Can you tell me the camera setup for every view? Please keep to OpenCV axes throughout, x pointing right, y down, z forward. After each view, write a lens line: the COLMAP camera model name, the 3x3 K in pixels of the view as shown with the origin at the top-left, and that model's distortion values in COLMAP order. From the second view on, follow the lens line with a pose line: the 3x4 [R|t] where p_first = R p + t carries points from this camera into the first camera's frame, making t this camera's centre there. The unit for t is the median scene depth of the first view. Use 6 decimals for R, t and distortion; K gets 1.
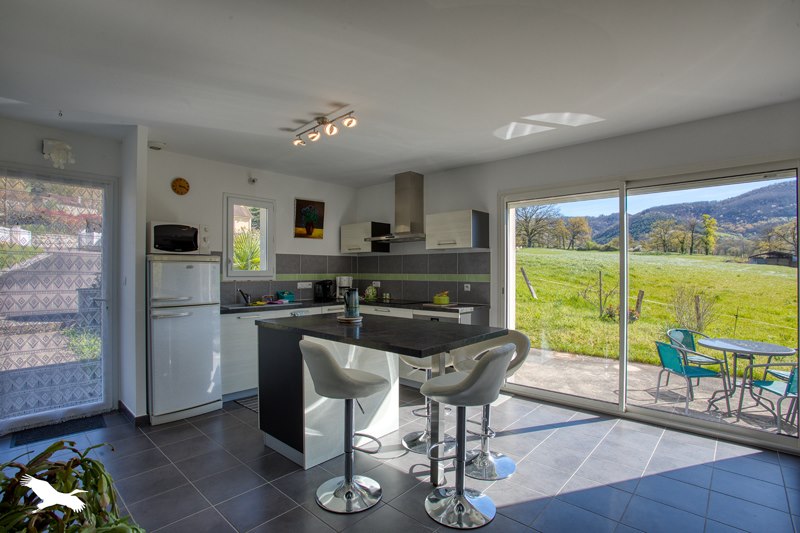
lens RADIAL K [[380.3, 0, 403.6], [0, 380.3, 269.6], [0, 0, 1]] dist [-0.035313, 0.000083]
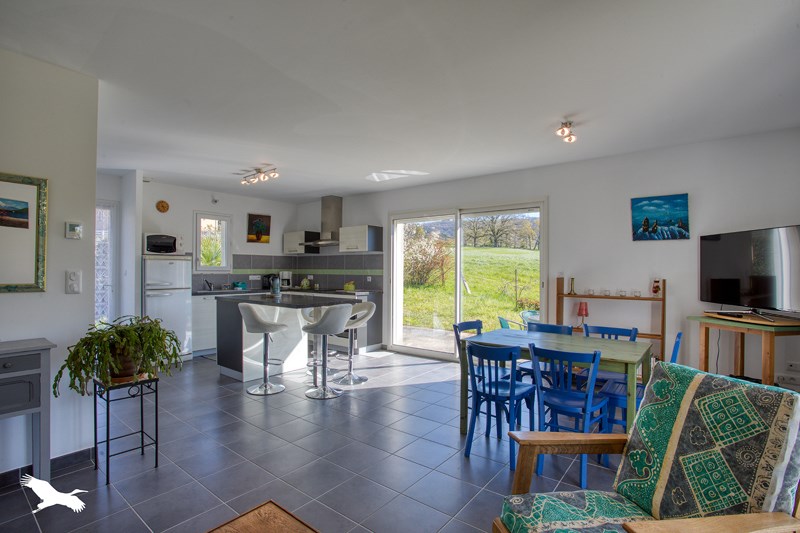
lens RADIAL K [[380.3, 0, 396.2], [0, 380.3, 267.6], [0, 0, 1]] dist [-0.035313, 0.000083]
pose [[0.998371, 0.004279, 0.056895, 0.206385], [-0.004133, 0.999988, -0.002681, 0.009034], [-0.056906, 0.002442, 0.998377, -0.464571]]
